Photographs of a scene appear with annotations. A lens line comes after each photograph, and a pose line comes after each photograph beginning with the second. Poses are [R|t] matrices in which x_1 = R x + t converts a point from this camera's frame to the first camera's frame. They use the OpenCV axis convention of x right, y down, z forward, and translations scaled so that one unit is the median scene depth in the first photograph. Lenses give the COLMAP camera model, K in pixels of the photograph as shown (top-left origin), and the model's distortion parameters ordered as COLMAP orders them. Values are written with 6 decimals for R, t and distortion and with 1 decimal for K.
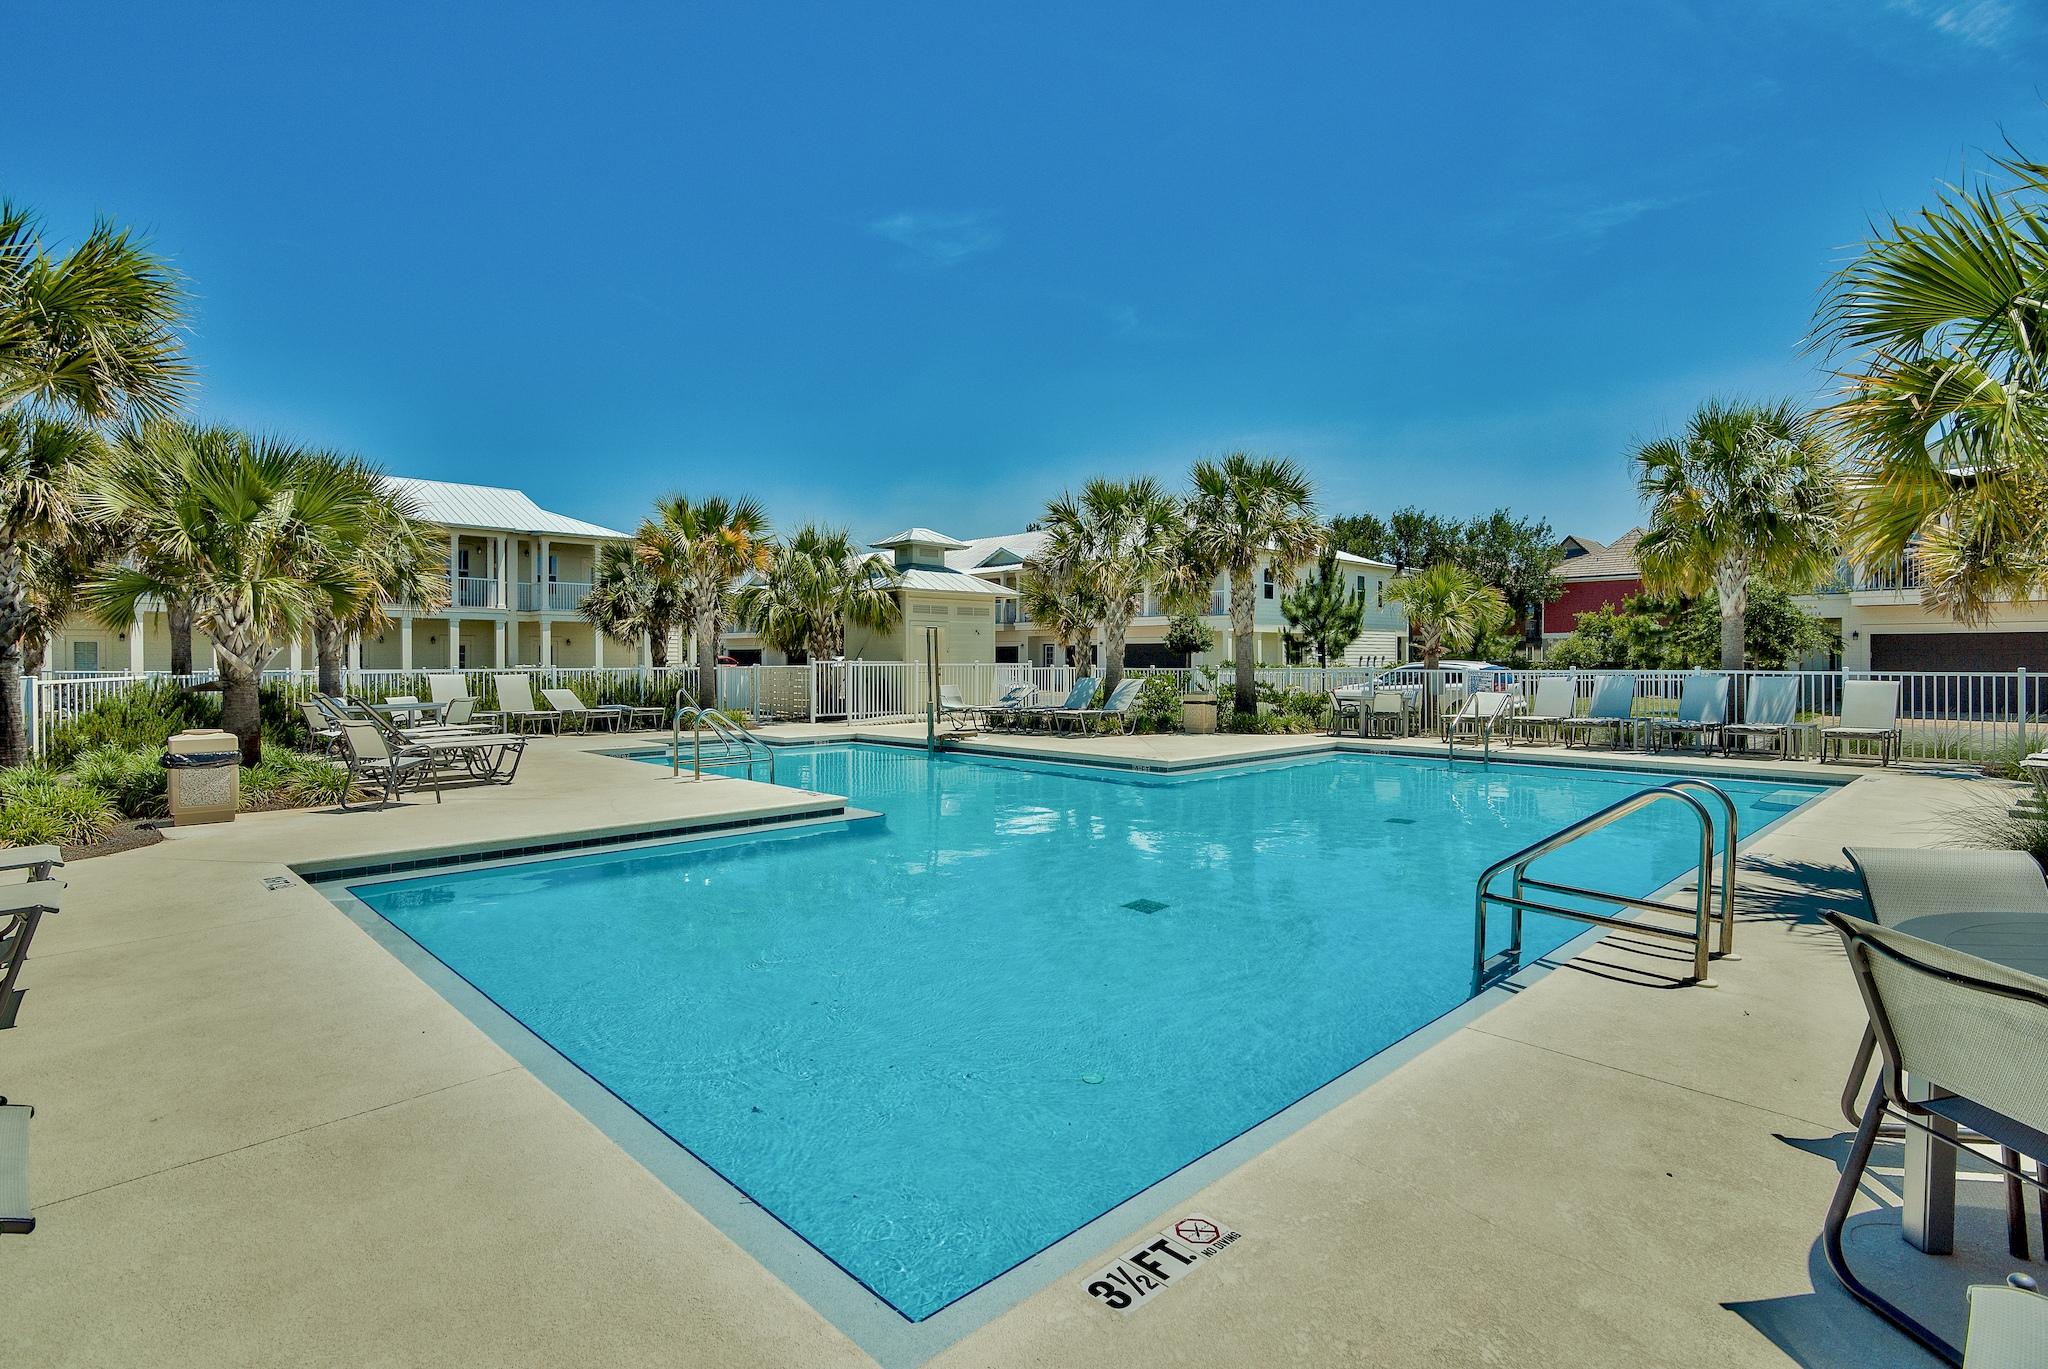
lens RADIAL K [[1035.1, 0, 1024.0], [0, 1035.1, 684.5], [0, 0, 1]] dist [-0.010397, -0.000247]
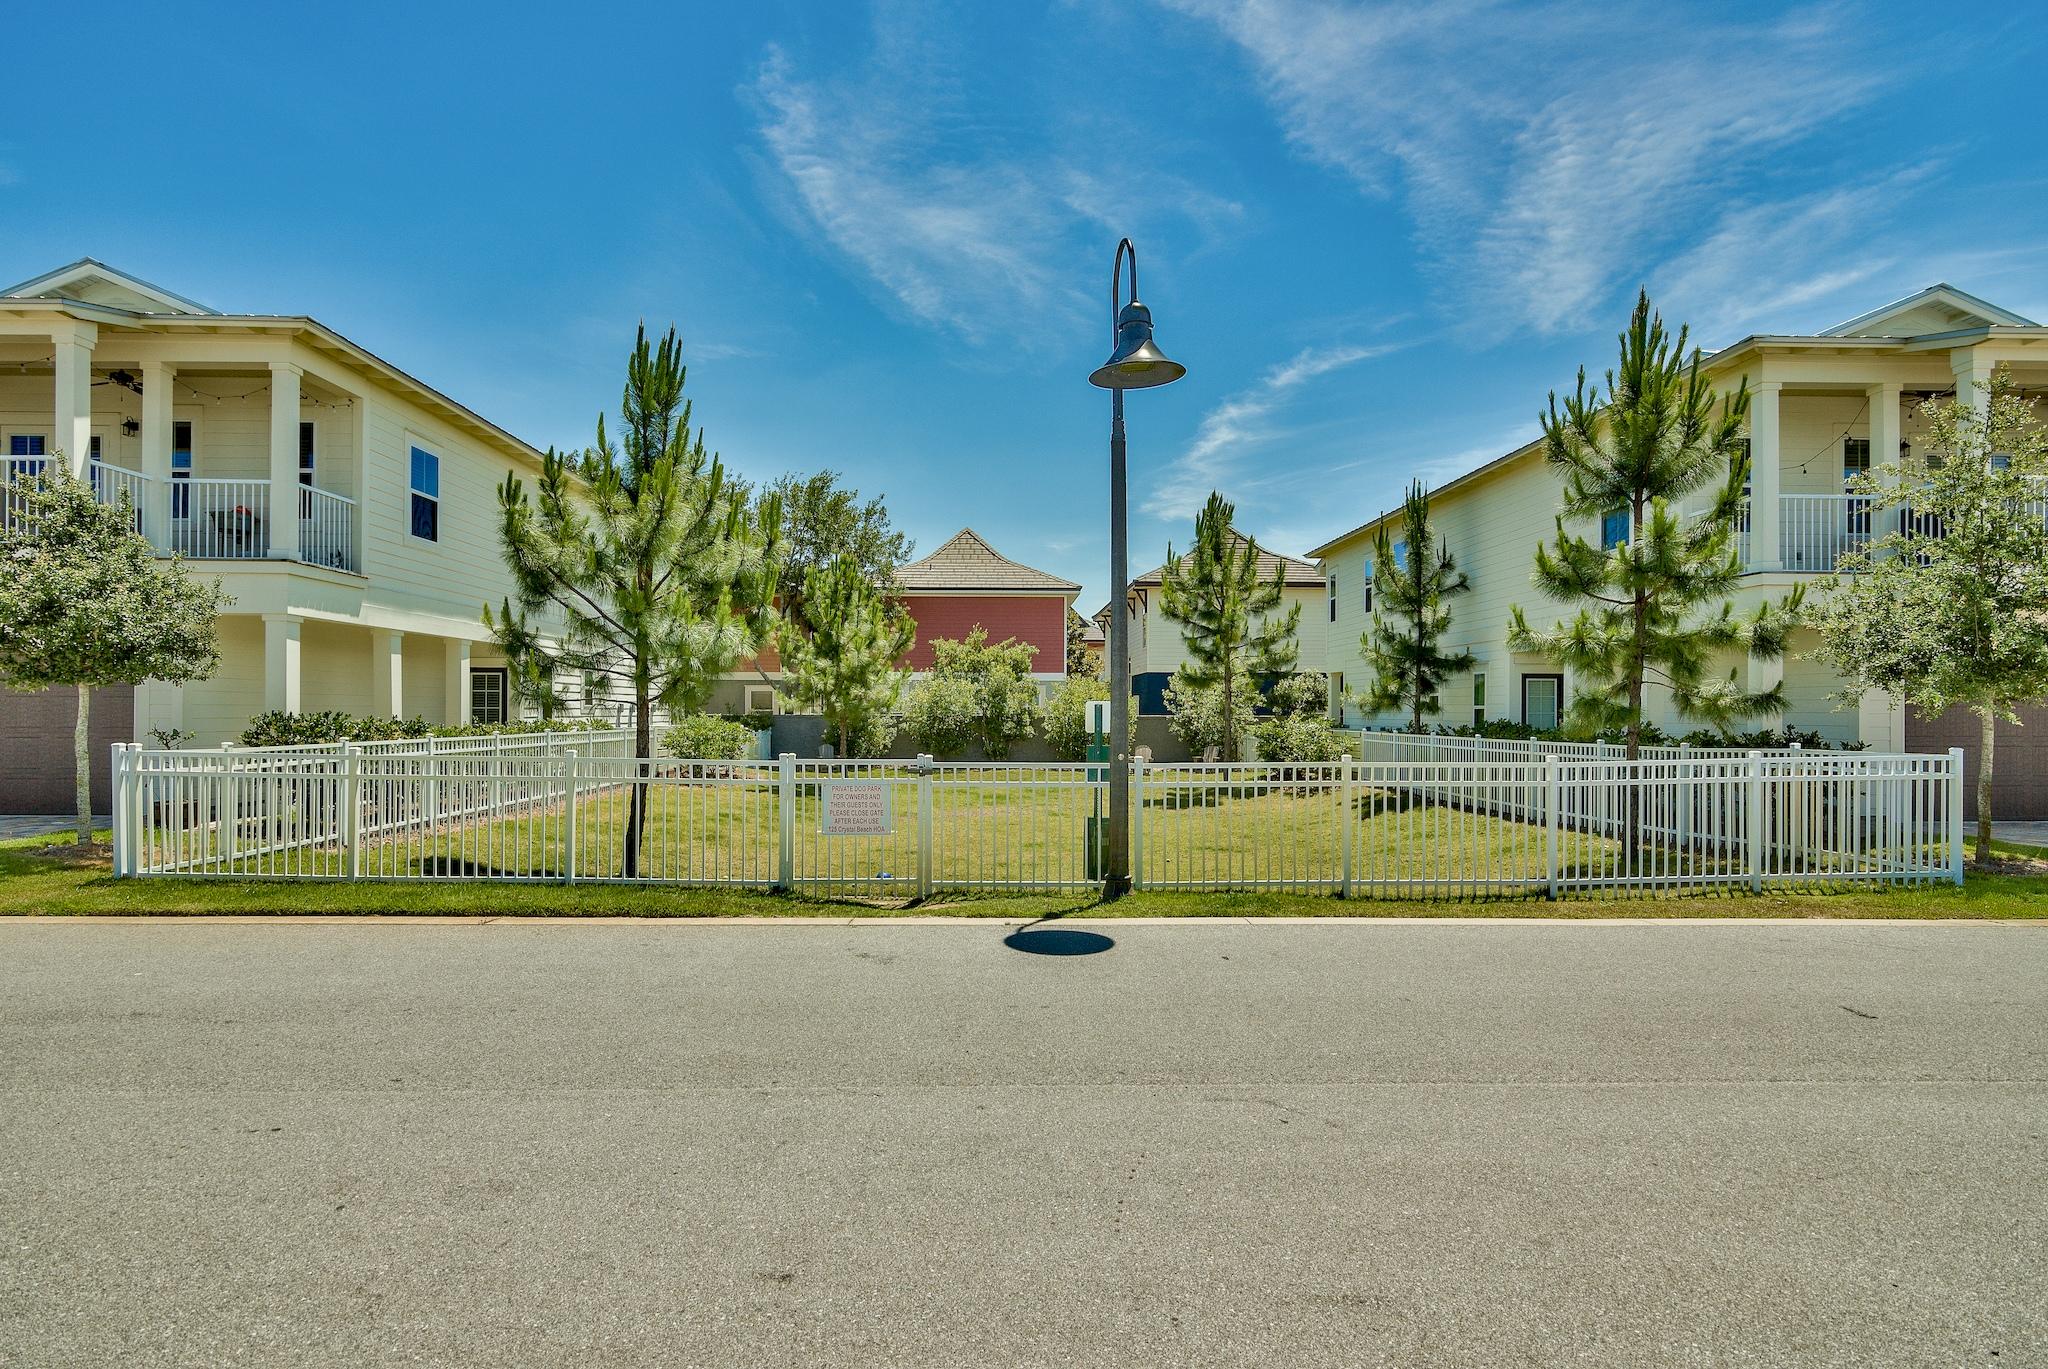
lens RADIAL K [[1014.6, 0, 1008.4], [0, 1014.6, 704.9], [0, 0, 1]] dist [-0.009250, -0.000024]
pose [[0.690119, 0.010293, 0.723623, 0.127643], [0.011308, 0.999623, -0.025004, -0.015015], [-0.723608, 0.025438, 0.689742, 0.630525]]
